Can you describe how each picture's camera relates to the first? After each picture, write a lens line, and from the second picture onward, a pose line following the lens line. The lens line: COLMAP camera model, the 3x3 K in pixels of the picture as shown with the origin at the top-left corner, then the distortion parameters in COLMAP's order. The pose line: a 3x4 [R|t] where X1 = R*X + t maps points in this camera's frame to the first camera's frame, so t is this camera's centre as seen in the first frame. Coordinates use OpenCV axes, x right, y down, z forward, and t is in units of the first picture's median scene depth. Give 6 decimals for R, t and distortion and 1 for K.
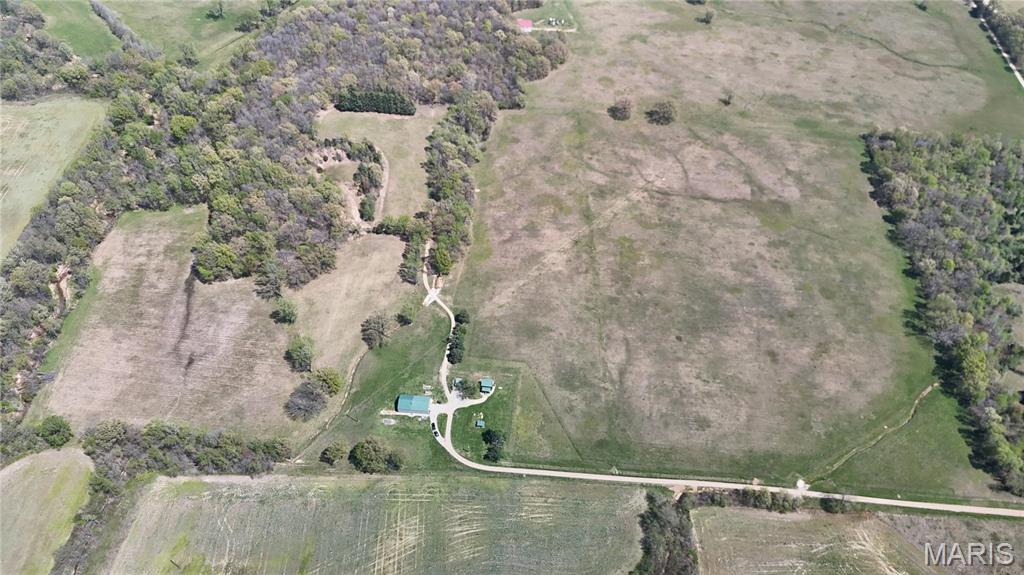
lens RADIAL K [[753.7, 0, 515.7], [0, 753.7, 290.1], [0, 0, 1]] dist [0.066894, -0.068019]
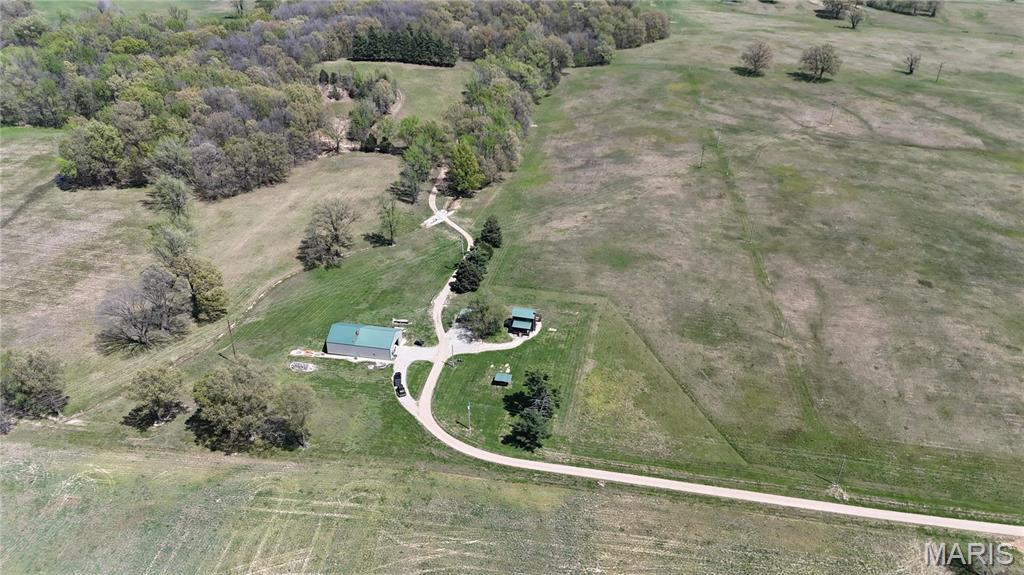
lens RADIAL K [[753.7, 0, 514.7], [0, 753.7, 290.1], [0, 0, 1]] dist [0.066894, -0.068019]
pose [[0.994570, 0.041104, -0.095606, -0.000030], [-0.068820, 0.948910, -0.307950, 0.235773], [0.078063, 0.312857, 0.946587, 0.510568]]
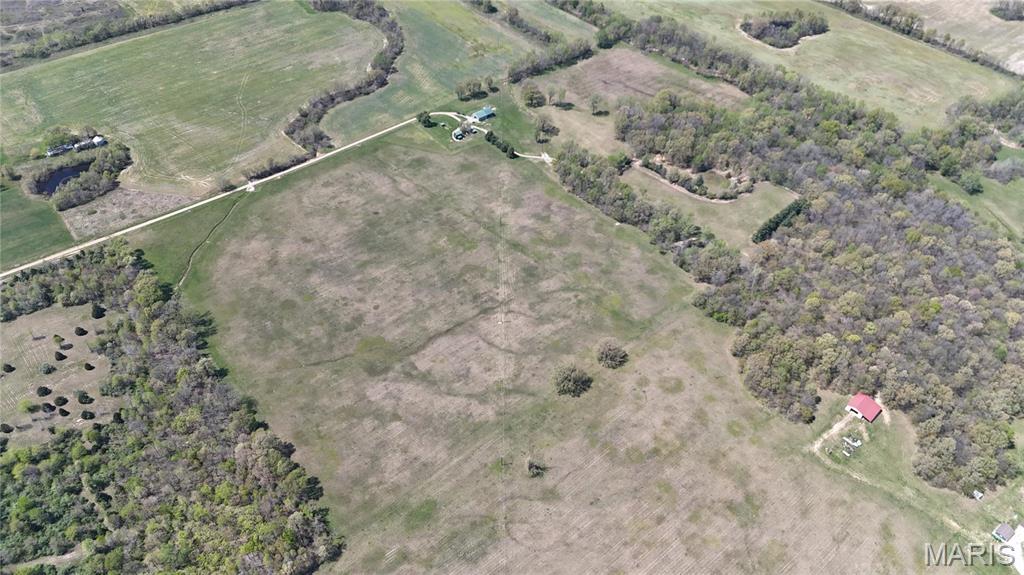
lens RADIAL K [[753.7, 0, 515.1], [0, 753.7, 286.5], [0, 0, 1]] dist [0.066894, -0.068019]
pose [[-0.716578, 0.453532, -0.529929, 0.763944], [-0.547274, 0.105455, 0.830283, -1.082021], [0.432444, 0.884979, 0.172639, 0.982652]]
